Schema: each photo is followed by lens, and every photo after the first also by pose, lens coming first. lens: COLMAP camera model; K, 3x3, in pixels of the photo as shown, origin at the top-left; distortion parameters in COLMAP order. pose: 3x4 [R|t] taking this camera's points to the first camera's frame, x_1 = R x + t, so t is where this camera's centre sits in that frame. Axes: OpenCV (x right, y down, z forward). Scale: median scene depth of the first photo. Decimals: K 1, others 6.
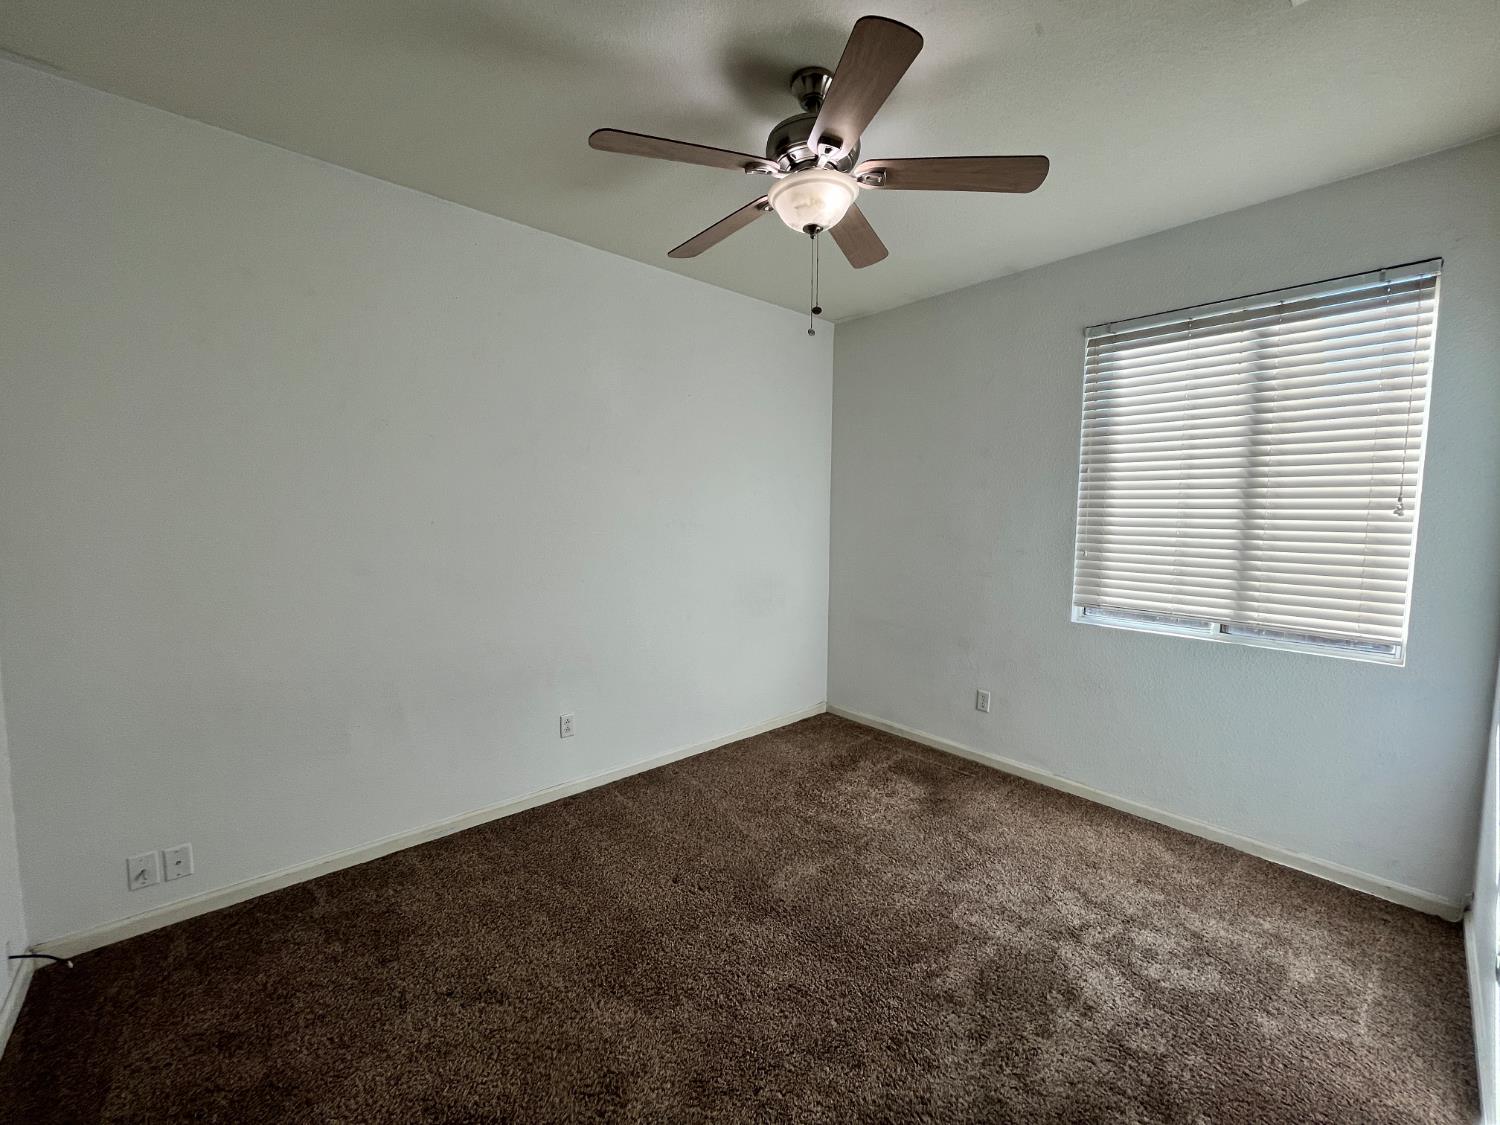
lens RADIAL K [[603.2, 0, 750.8], [0, 603.2, 563.2], [0, 0, 1]] dist [-0.002006, -0.000633]
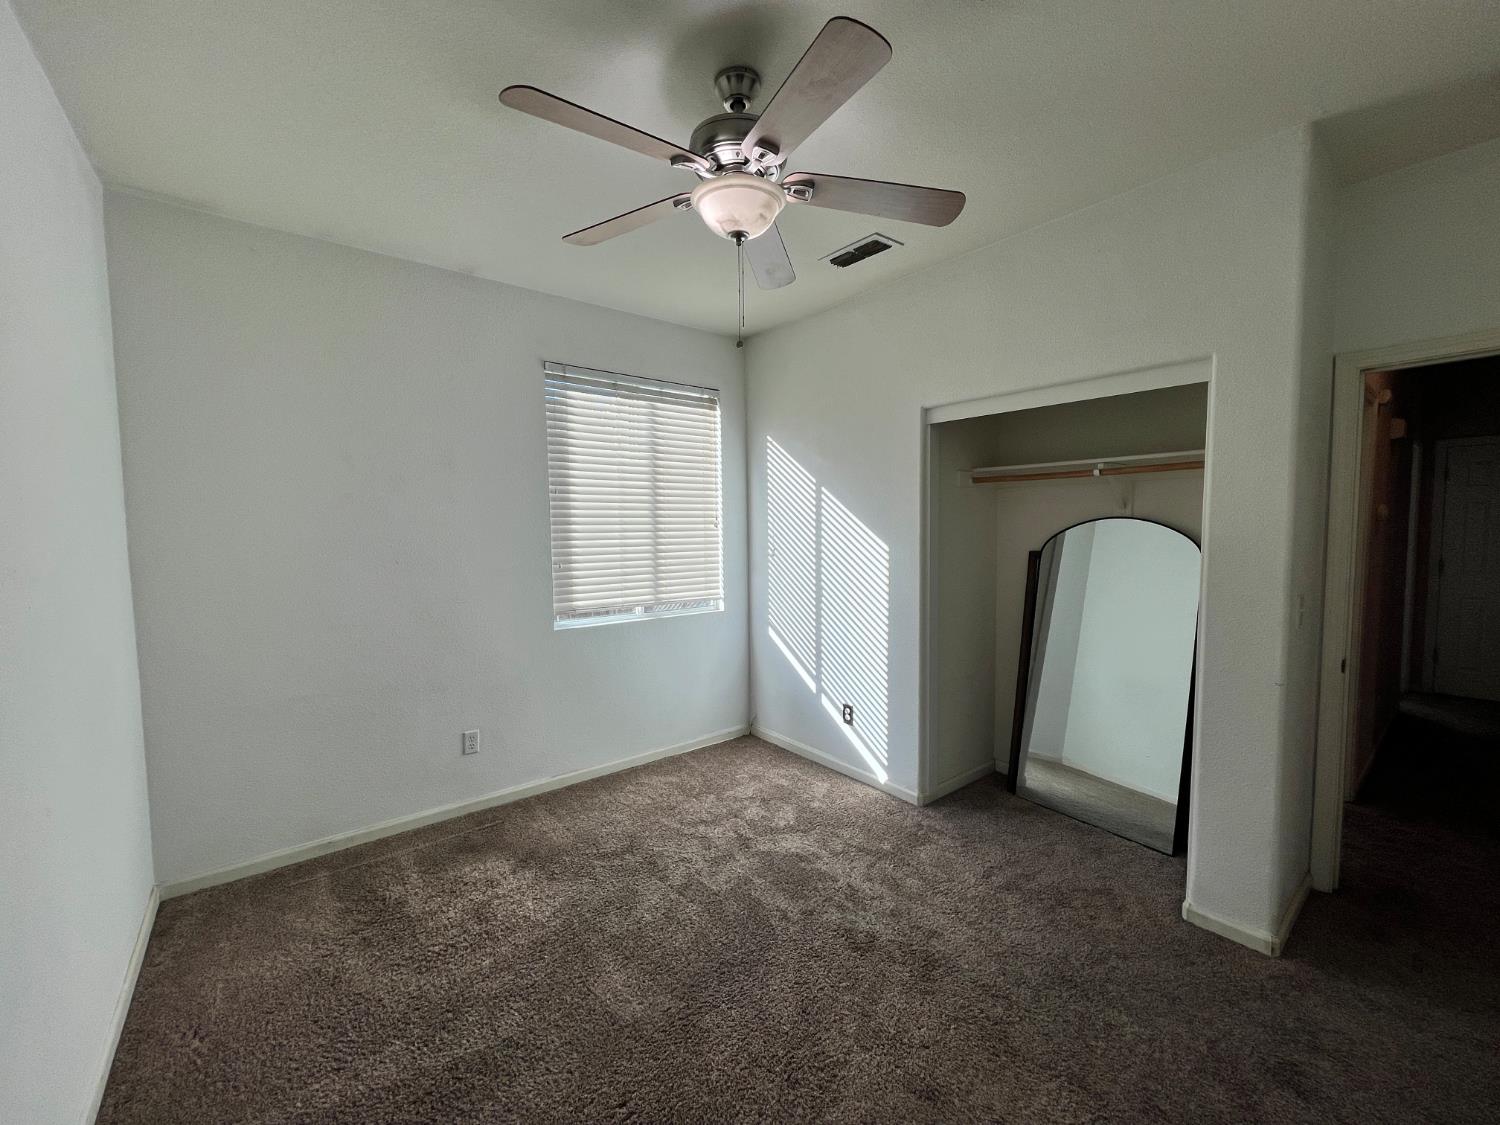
lens RADIAL K [[603.2, 0, 750.8], [0, 603.2, 563.2], [0, 0, 1]] dist [-0.002006, -0.000633]
pose [[0.050154, -0.072307, 0.996121, -0.612861], [0.095947, 0.993112, 0.067258, -0.072044], [-0.994122, 0.092201, 0.056746, 0.679633]]
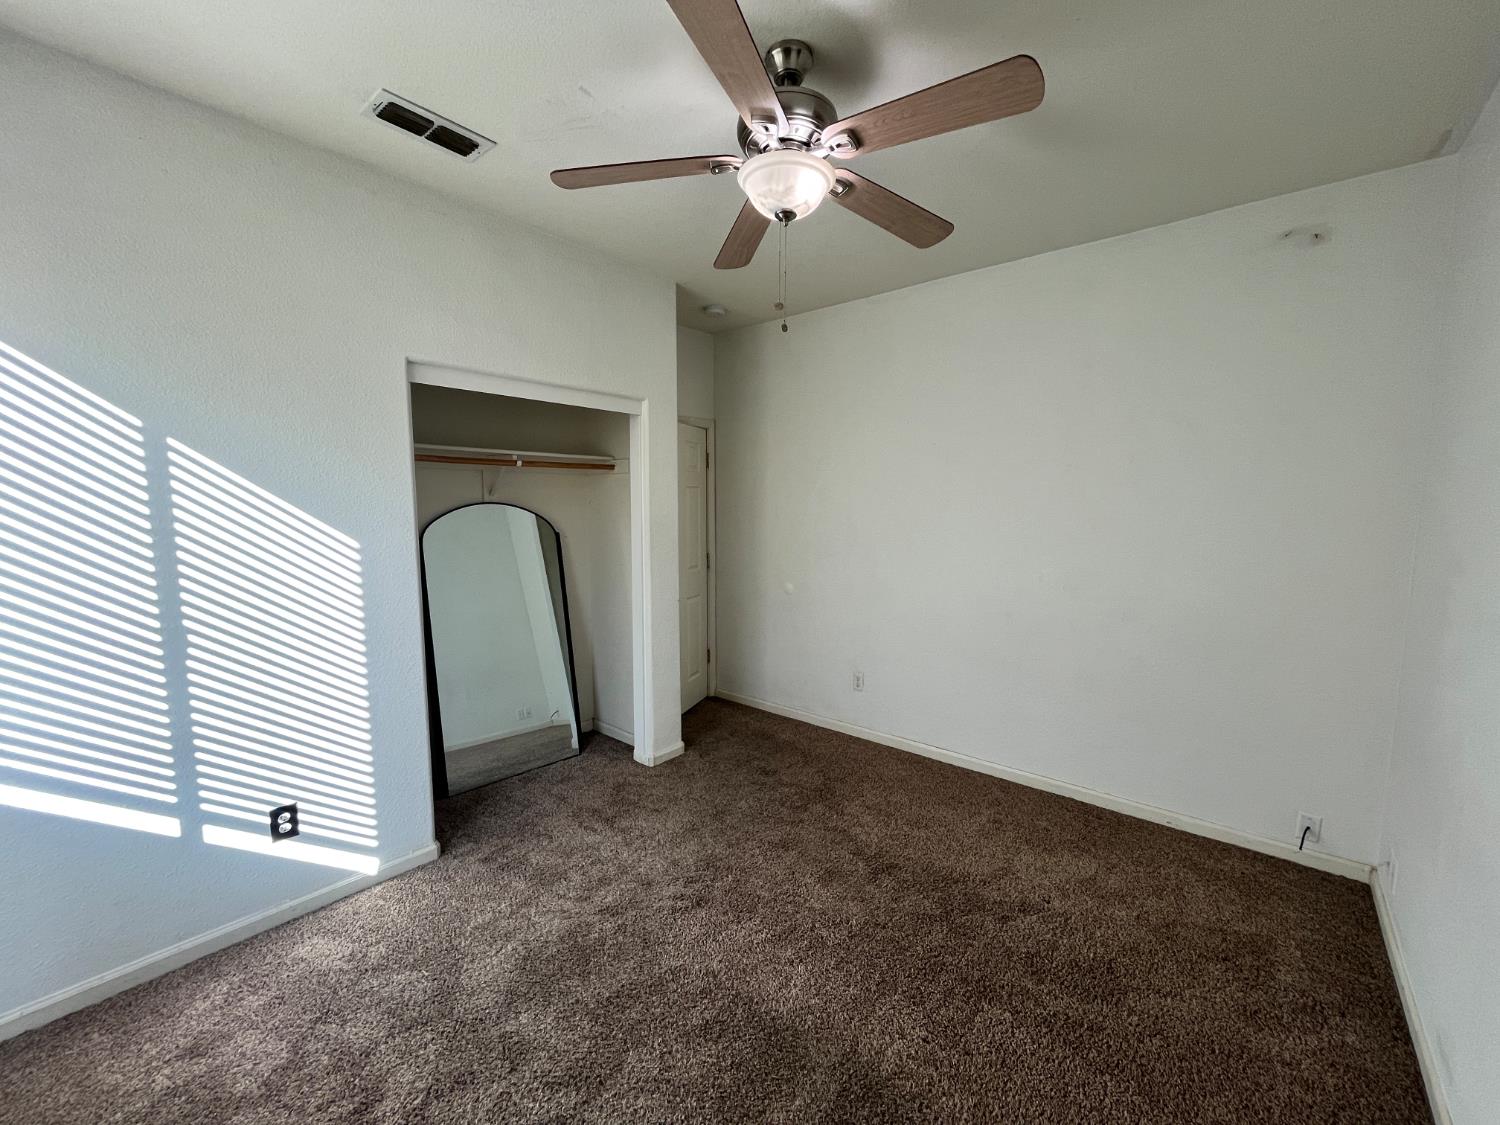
lens RADIAL K [[603.2, 0, 750.8], [0, 603.2, 563.2], [0, 0, 1]] dist [-0.002006, -0.000633]
pose [[-0.990138, 0.006737, -0.139933, 0.196944], [-0.019149, 0.982959, 0.182822, -0.133729], [0.138780, 0.183699, -0.973137, 1.388299]]
